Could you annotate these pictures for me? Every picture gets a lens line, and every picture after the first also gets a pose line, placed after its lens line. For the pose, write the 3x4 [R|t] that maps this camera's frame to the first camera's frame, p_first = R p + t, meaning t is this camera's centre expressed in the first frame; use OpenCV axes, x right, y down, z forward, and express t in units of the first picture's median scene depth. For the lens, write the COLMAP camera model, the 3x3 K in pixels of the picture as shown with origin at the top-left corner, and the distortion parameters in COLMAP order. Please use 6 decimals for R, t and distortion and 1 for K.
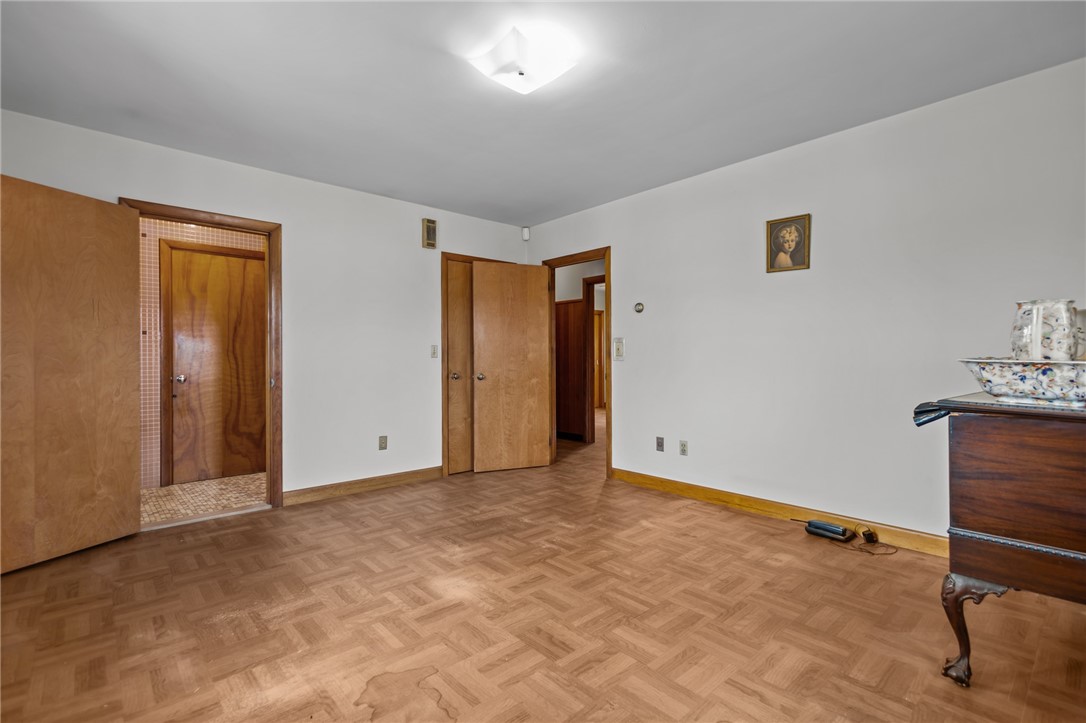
lens RADIAL K [[499.1, 0, 541.4], [0, 499.1, 358.9], [0, 0, 1]] dist [0.007686, -0.003429]
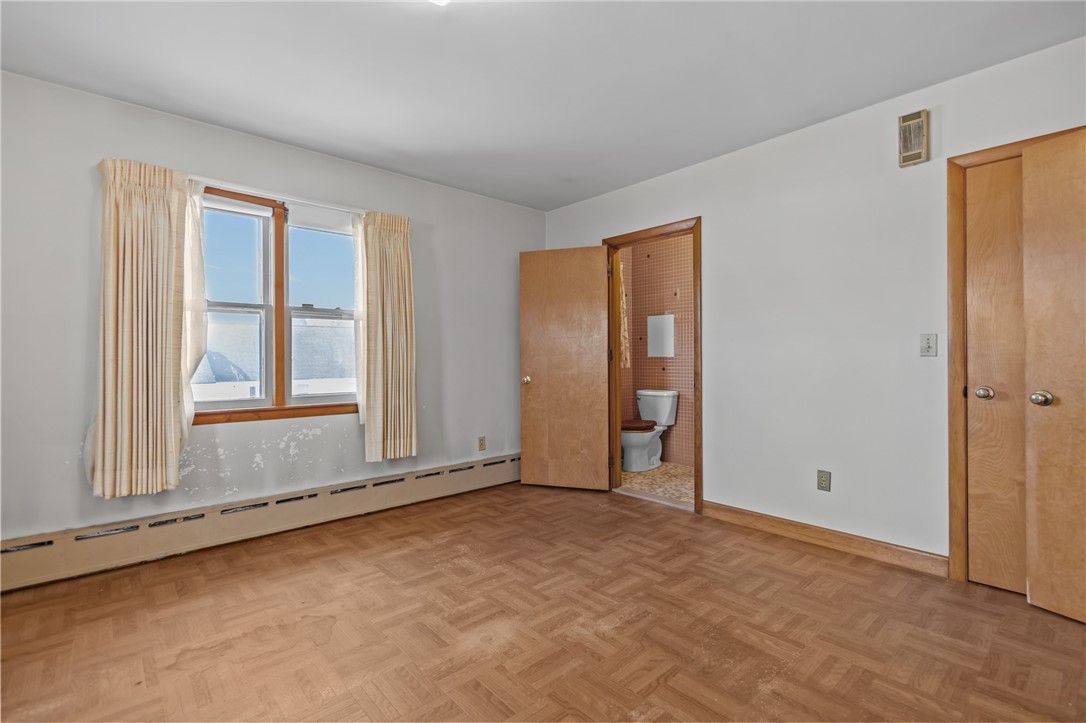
lens RADIAL K [[499.1, 0, 550.0], [0, 499.1, 356.8], [0, 0, 1]] dist [0.007686, -0.003429]
pose [[0.003708, 0.001381, -0.999992, 0.485959], [0.003245, 0.999994, 0.001393, -0.005996], [0.999988, -0.003250, 0.003703, 0.818125]]
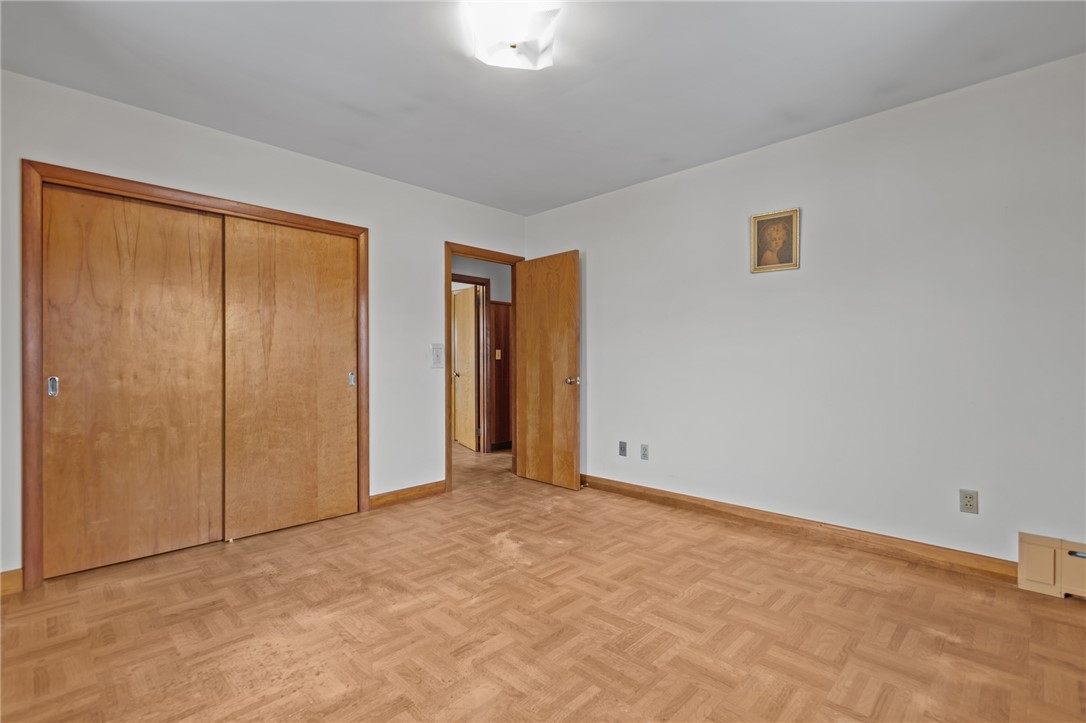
lens RADIAL K [[499.1, 0, 542.5], [0, 499.1, 360.4], [0, 0, 1]] dist [0.007686, -0.003429]
pose [[-0.062662, 0.003393, 0.998029, -0.772723], [0.013244, 0.999909, -0.002568, 0.000180], [-0.997947, 0.013057, -0.062702, 0.881275]]
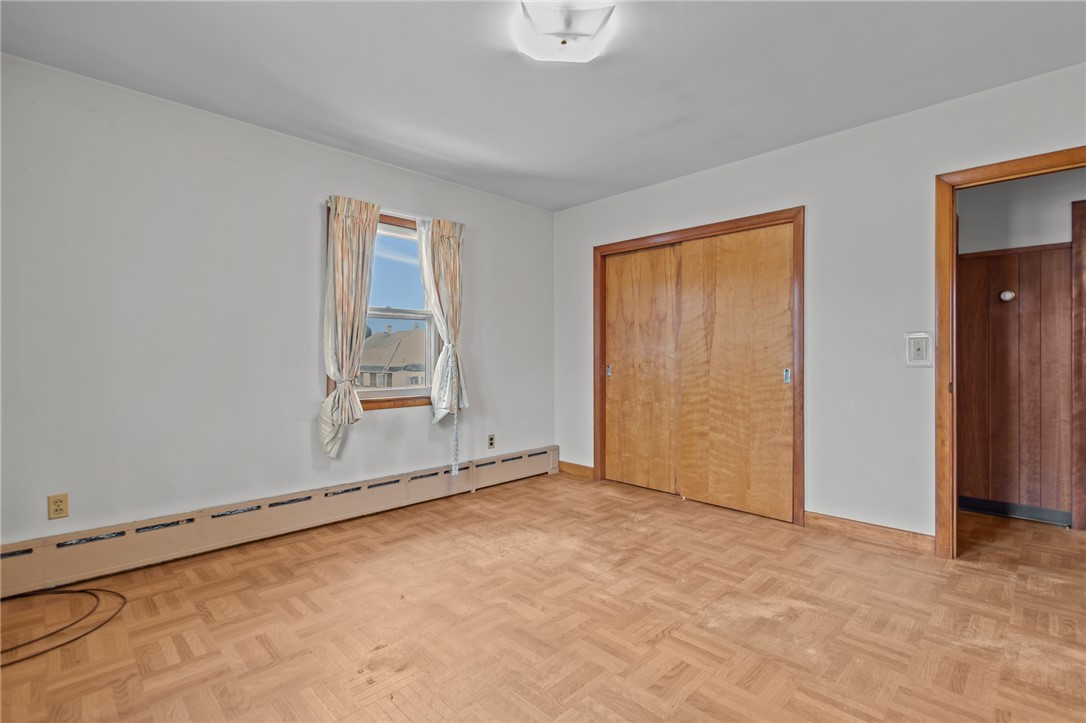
lens RADIAL K [[499.1, 0, 544.0], [0, 499.1, 355.2], [0, 0, 1]] dist [0.007686, -0.003429]
pose [[0.998801, 0.002004, 0.048908, -0.179587], [-0.001364, 0.999913, -0.013111, 0.004705], [-0.048930, 0.013028, 0.998717, 0.230201]]
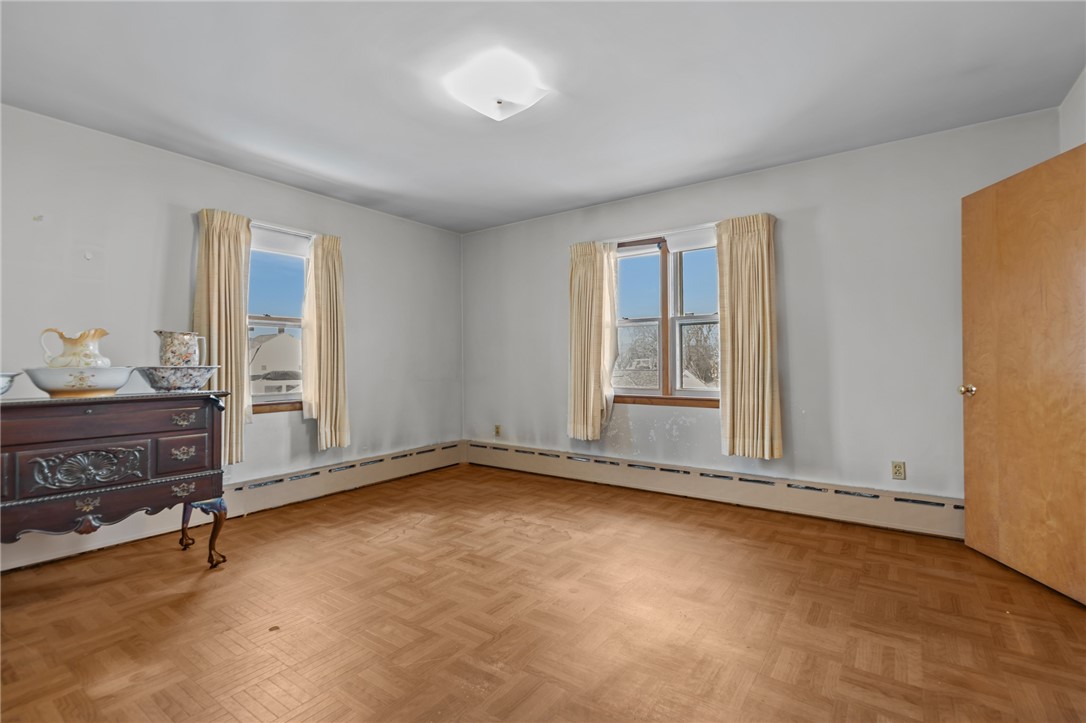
lens RADIAL K [[499.1, 0, 543.9], [0, 499.1, 361.8], [0, 0, 1]] dist [0.007686, -0.003429]
pose [[-0.975931, 0.011557, -0.217773, 0.075470], [0.010900, 0.999932, 0.004216, -0.004333], [0.217807, 0.001741, -0.975990, 1.456300]]
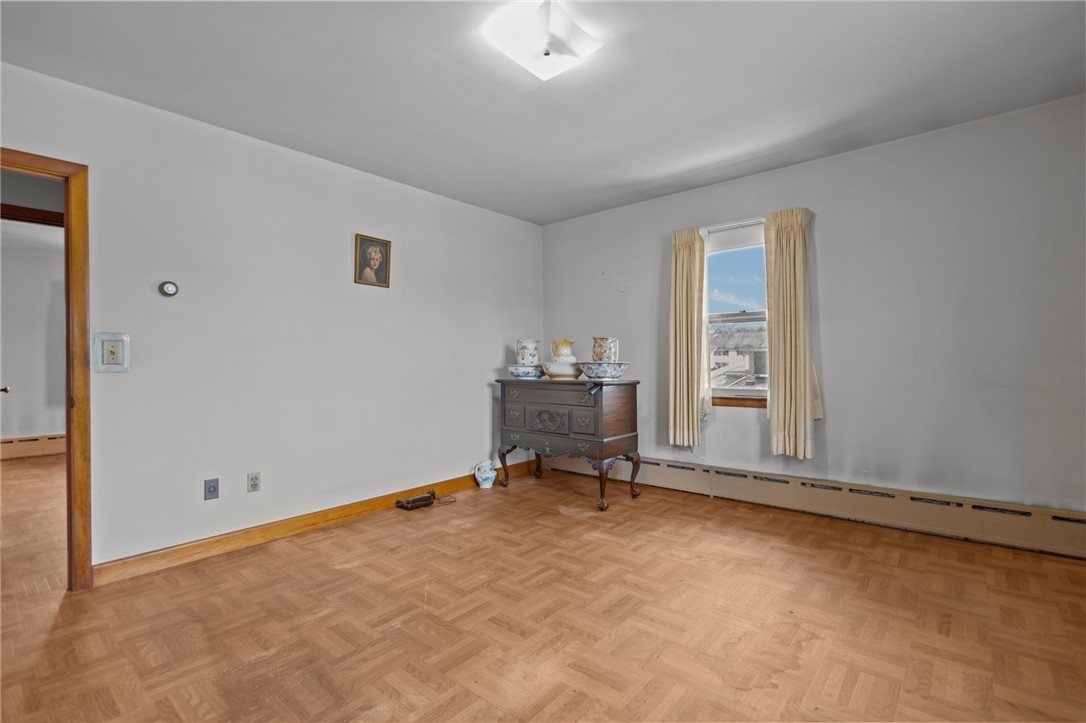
lens RADIAL K [[499.1, 0, 547.7], [0, 499.1, 356.4], [0, 0, 1]] dist [0.007686, -0.003429]
pose [[-0.138230, 0.014868, 0.990289, -0.667463], [0.016357, 0.999785, -0.012728, 0.000809], [-0.990265, 0.014439, -0.138443, 0.792635]]
